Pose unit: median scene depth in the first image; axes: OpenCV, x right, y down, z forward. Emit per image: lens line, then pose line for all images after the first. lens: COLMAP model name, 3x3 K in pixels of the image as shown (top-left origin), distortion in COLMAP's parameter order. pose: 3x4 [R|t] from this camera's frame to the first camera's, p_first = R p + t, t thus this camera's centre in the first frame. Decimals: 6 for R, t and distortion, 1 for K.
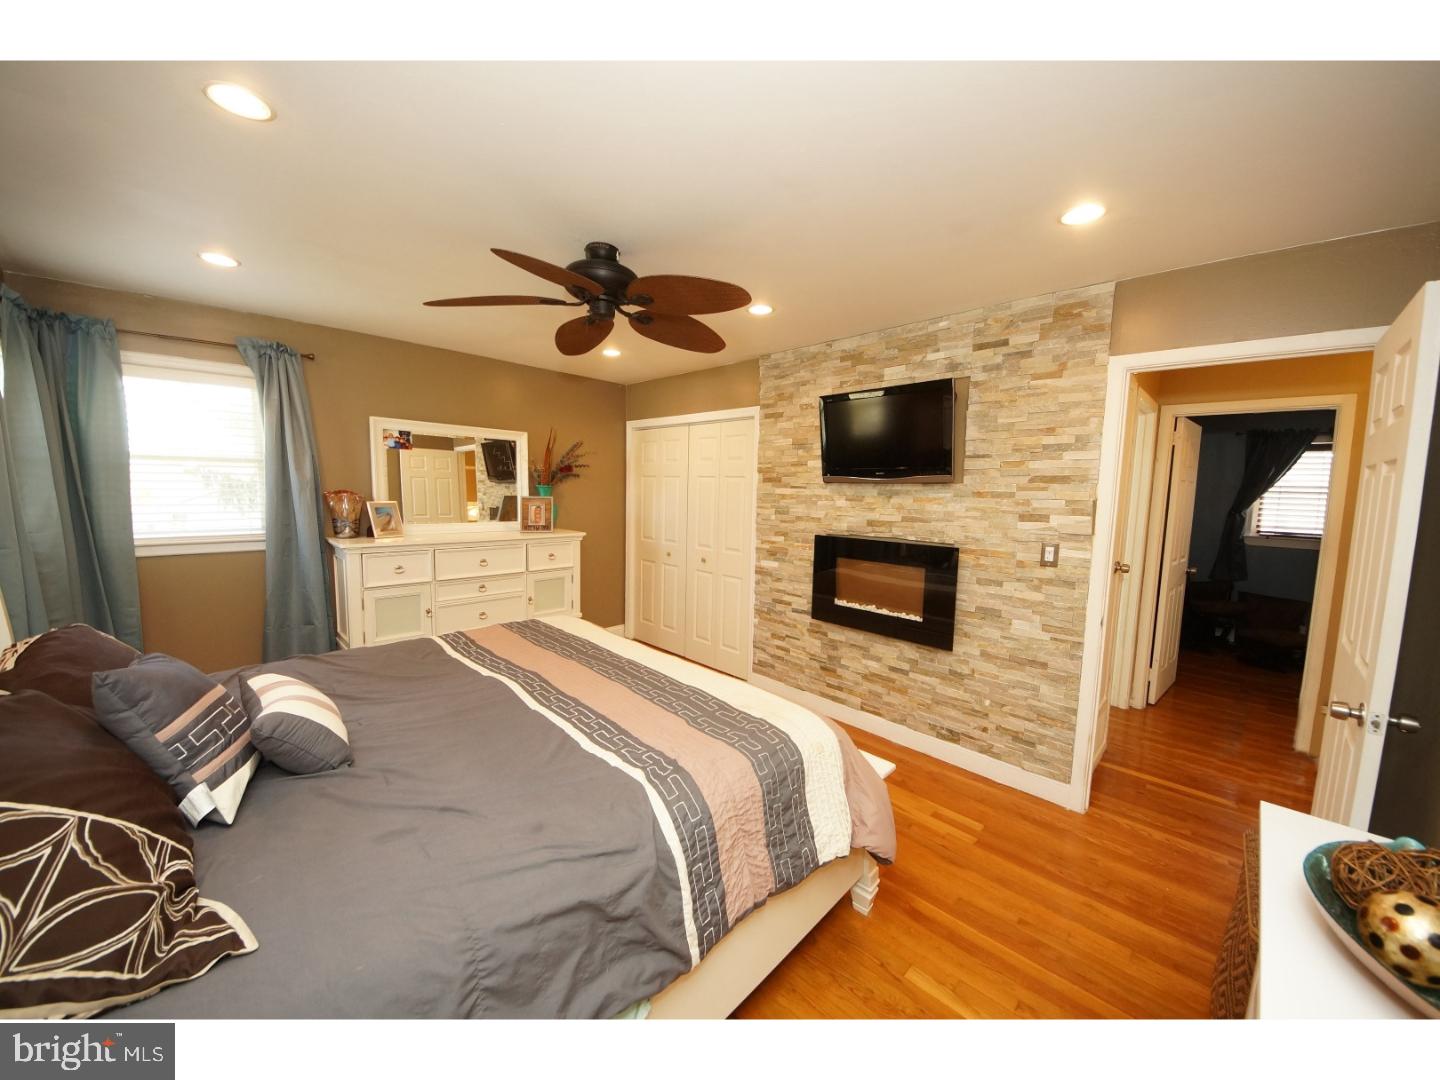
lens RADIAL K [[522.0, 0, 718.3], [0, 522.0, 540.1], [0, 0, 1]] dist [0.002969, -0.002874]
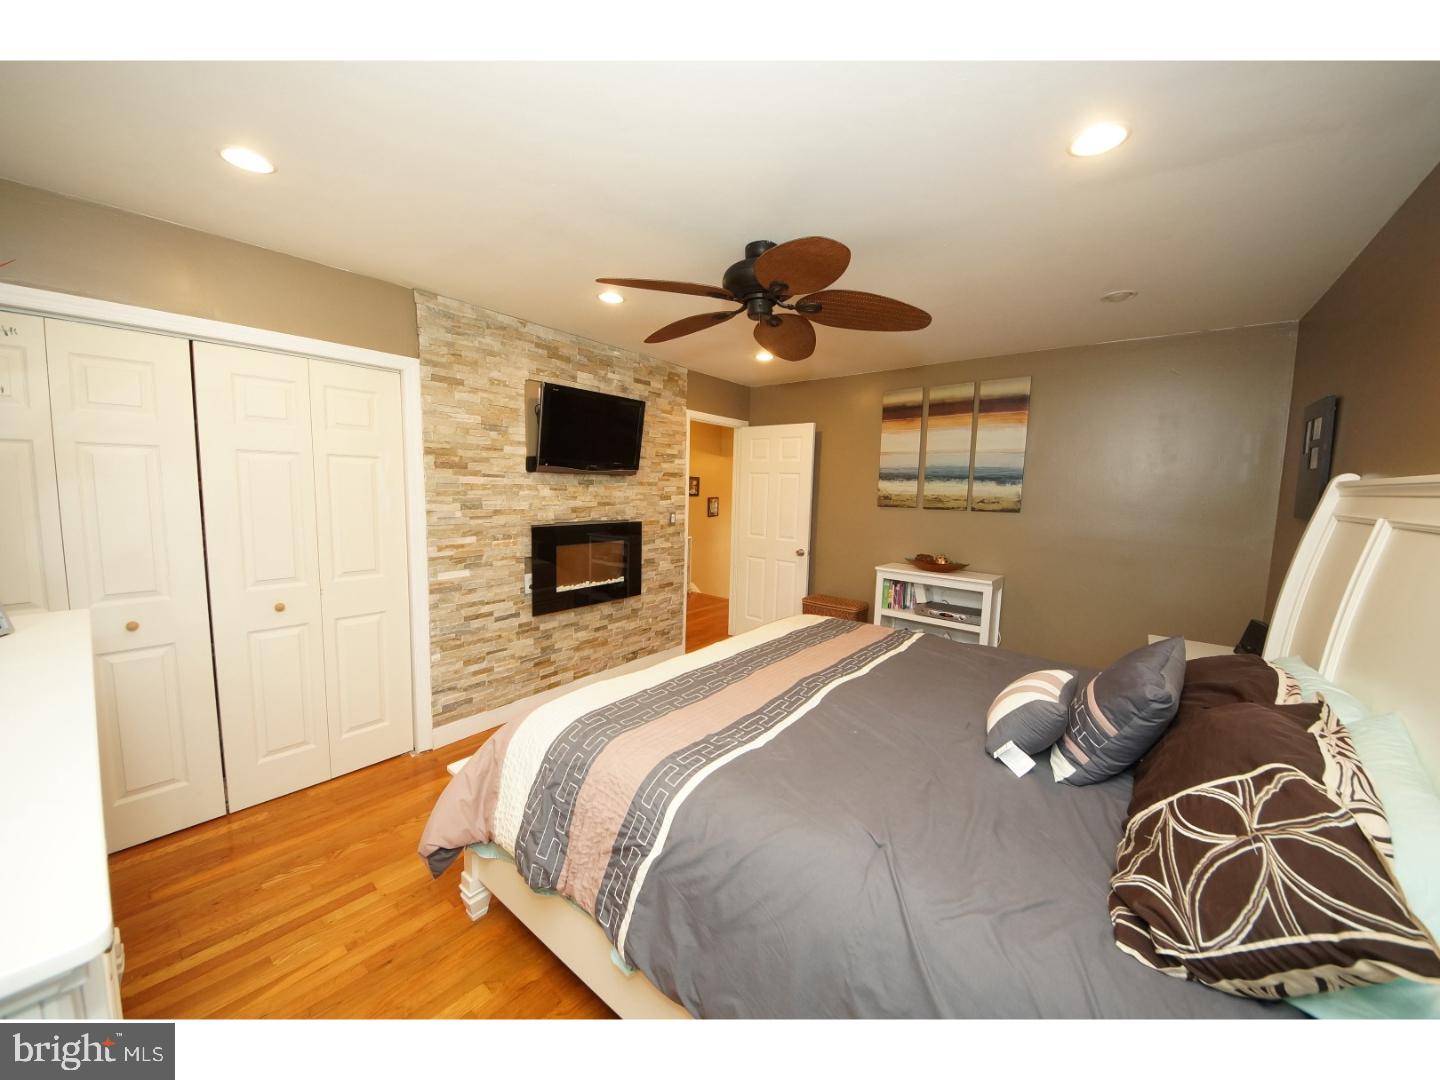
lens RADIAL K [[522.0, 0, 718.9], [0, 522.0, 542.1], [0, 0, 1]] dist [0.002969, -0.002874]
pose [[-0.144007, -0.130038, 0.980996, -0.816394], [0.069688, 0.987535, 0.141135, -0.096582], [-0.987120, 0.088688, -0.133149, 0.824103]]
